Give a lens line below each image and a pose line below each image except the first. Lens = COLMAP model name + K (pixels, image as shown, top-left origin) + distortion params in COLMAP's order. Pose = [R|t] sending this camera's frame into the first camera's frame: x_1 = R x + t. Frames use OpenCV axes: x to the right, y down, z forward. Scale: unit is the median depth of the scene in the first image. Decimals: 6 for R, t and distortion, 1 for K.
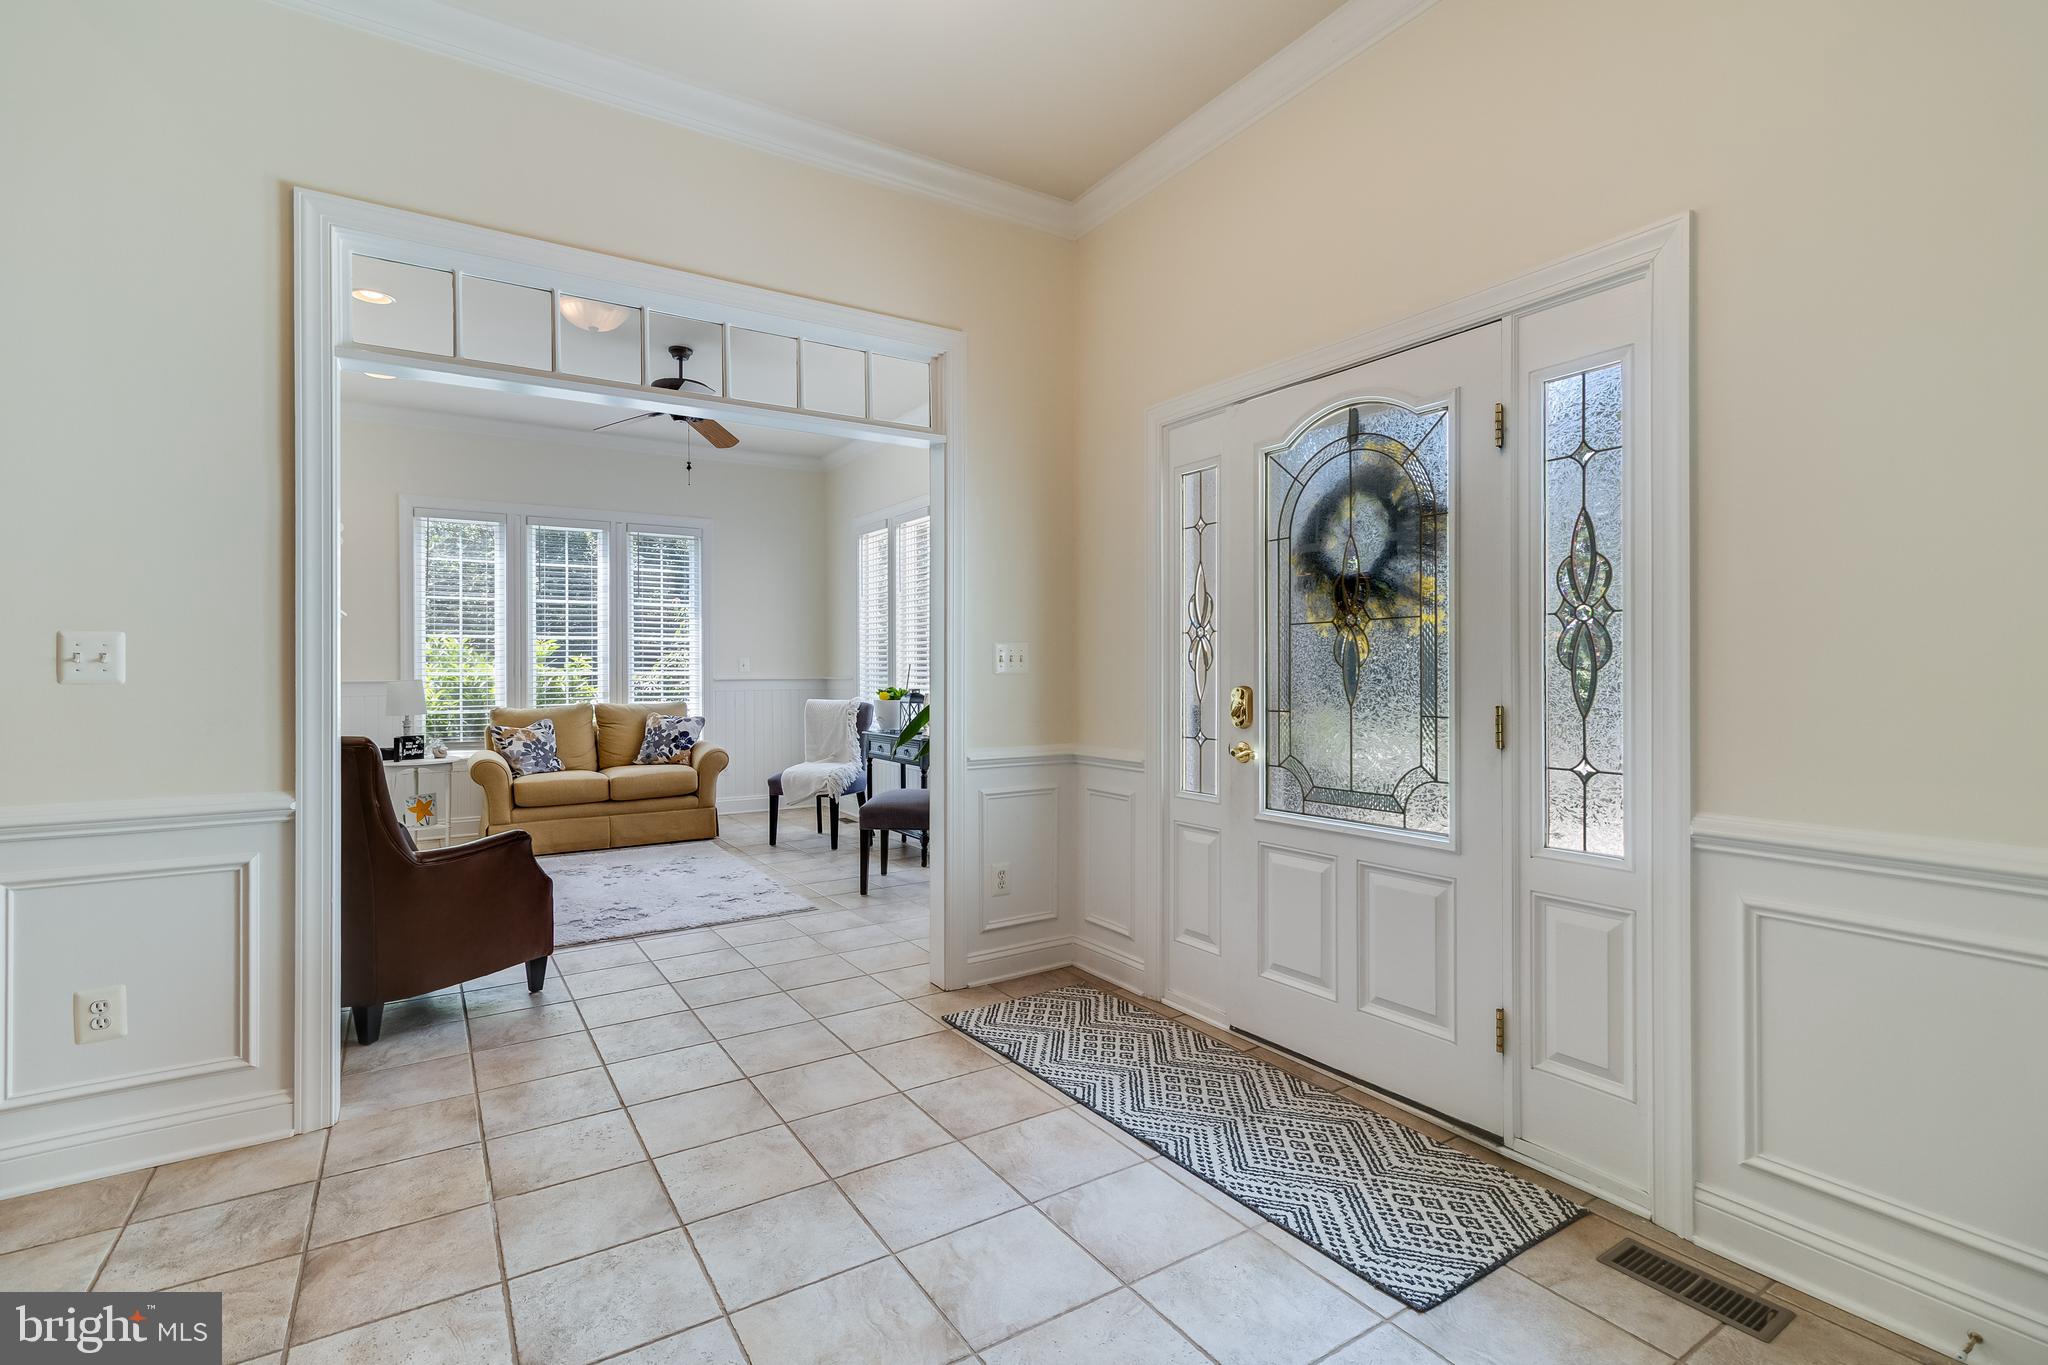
lens RADIAL K [[935.5, 0, 1023.6], [0, 935.5, 672.7], [0, 0, 1]] dist [0.001033, 0.001732]
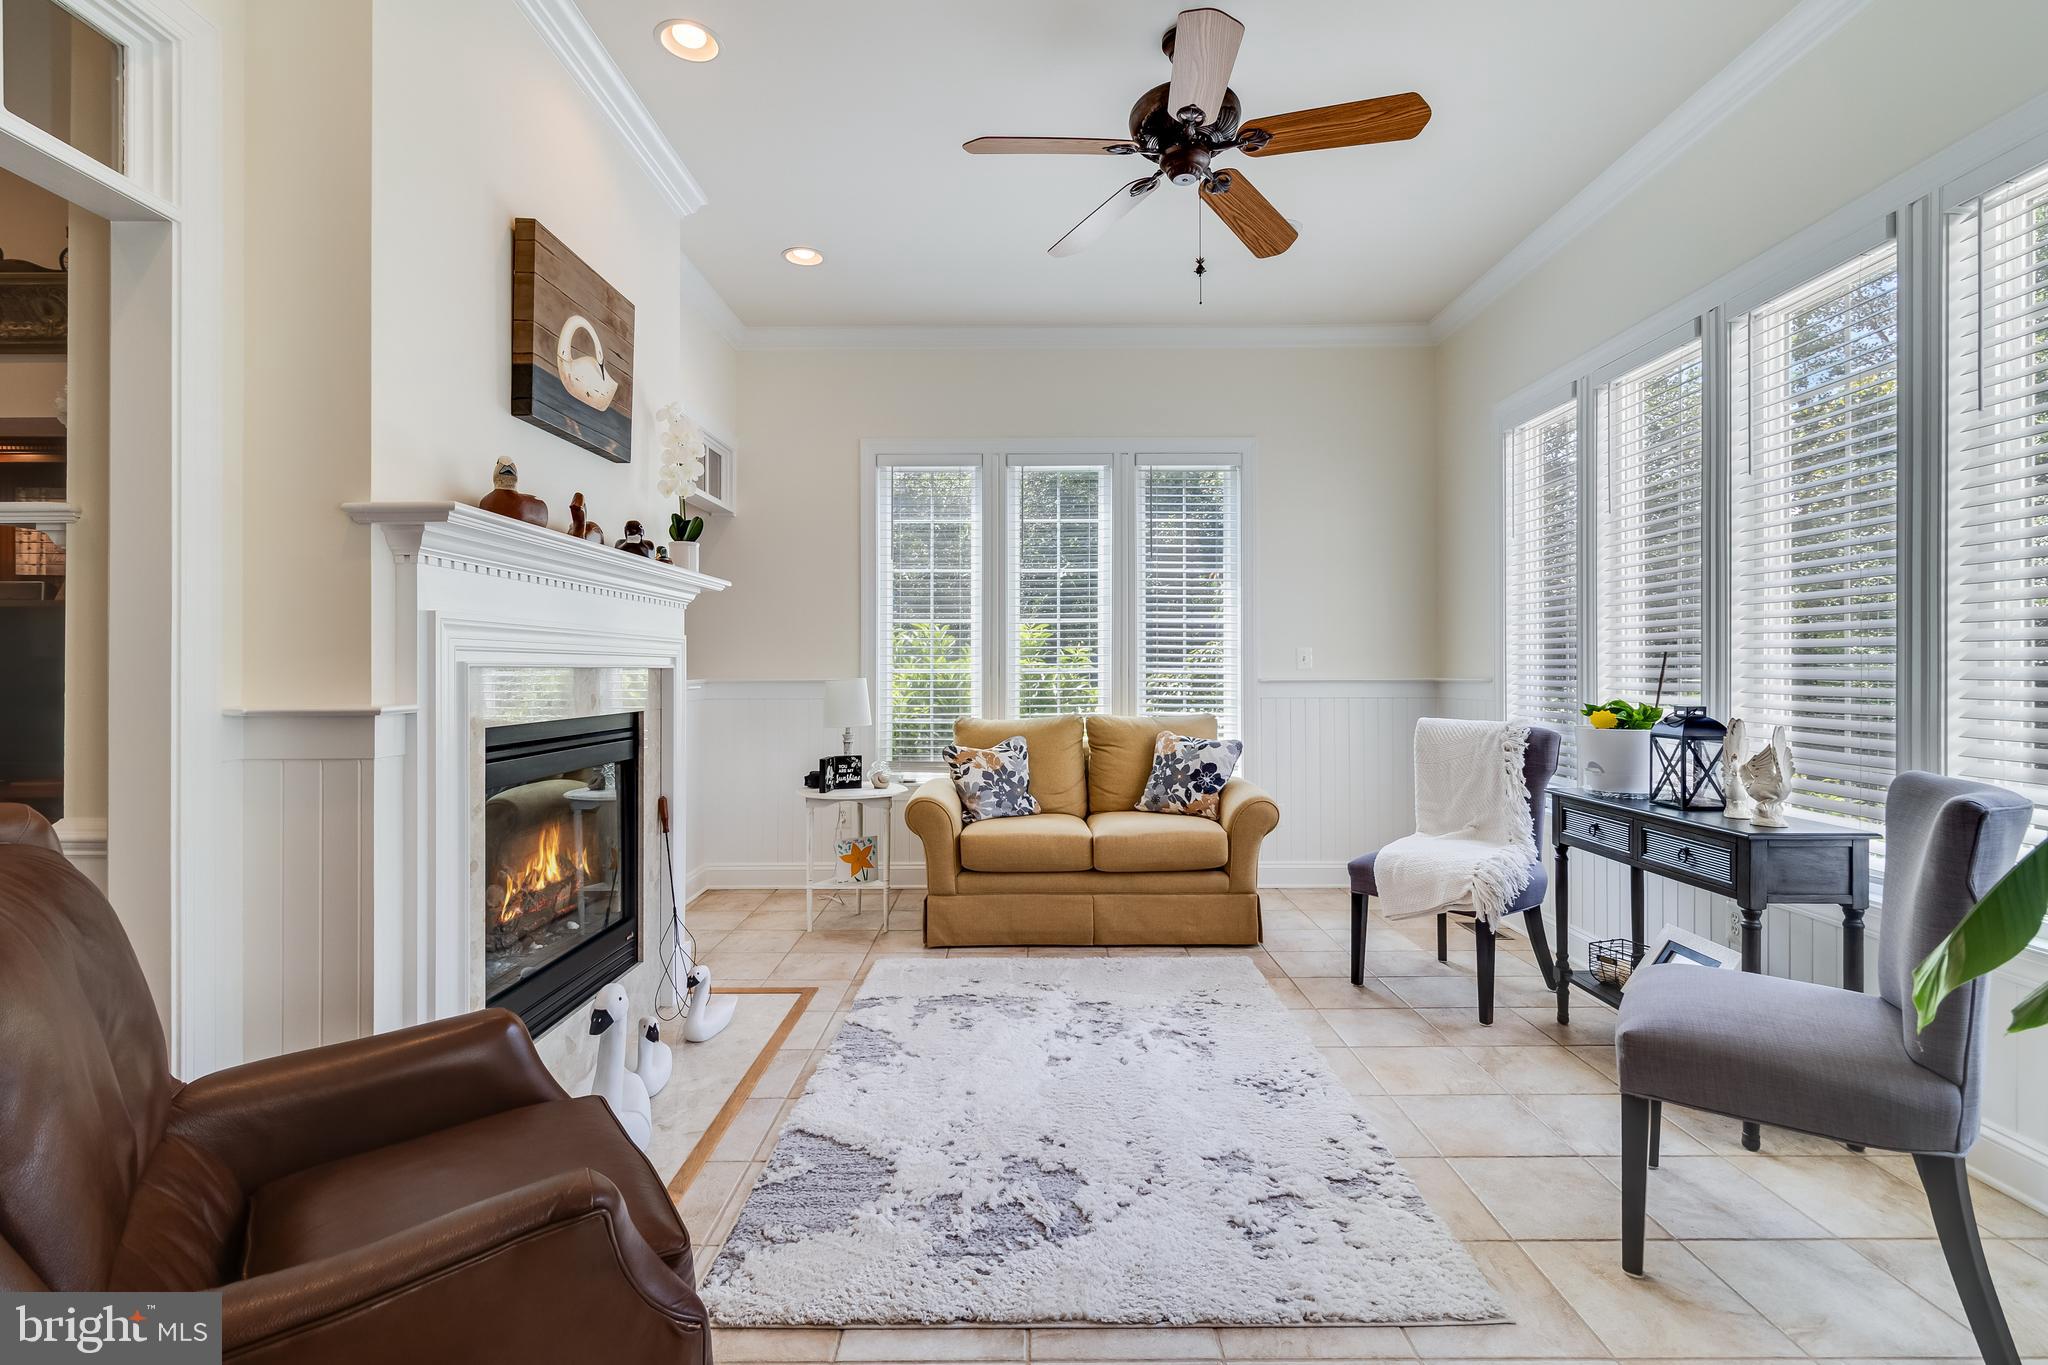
lens RADIAL K [[935.5, 0, 1023.0], [0, 935.5, 671.5], [0, 0, 1]] dist [0.001033, 0.001732]
pose [[0.835385, 0.002901, -0.549657, -0.125416], [-0.002403, 0.999996, 0.001624, 0.000387], [0.549660, -0.000036, 0.835389, 0.416165]]
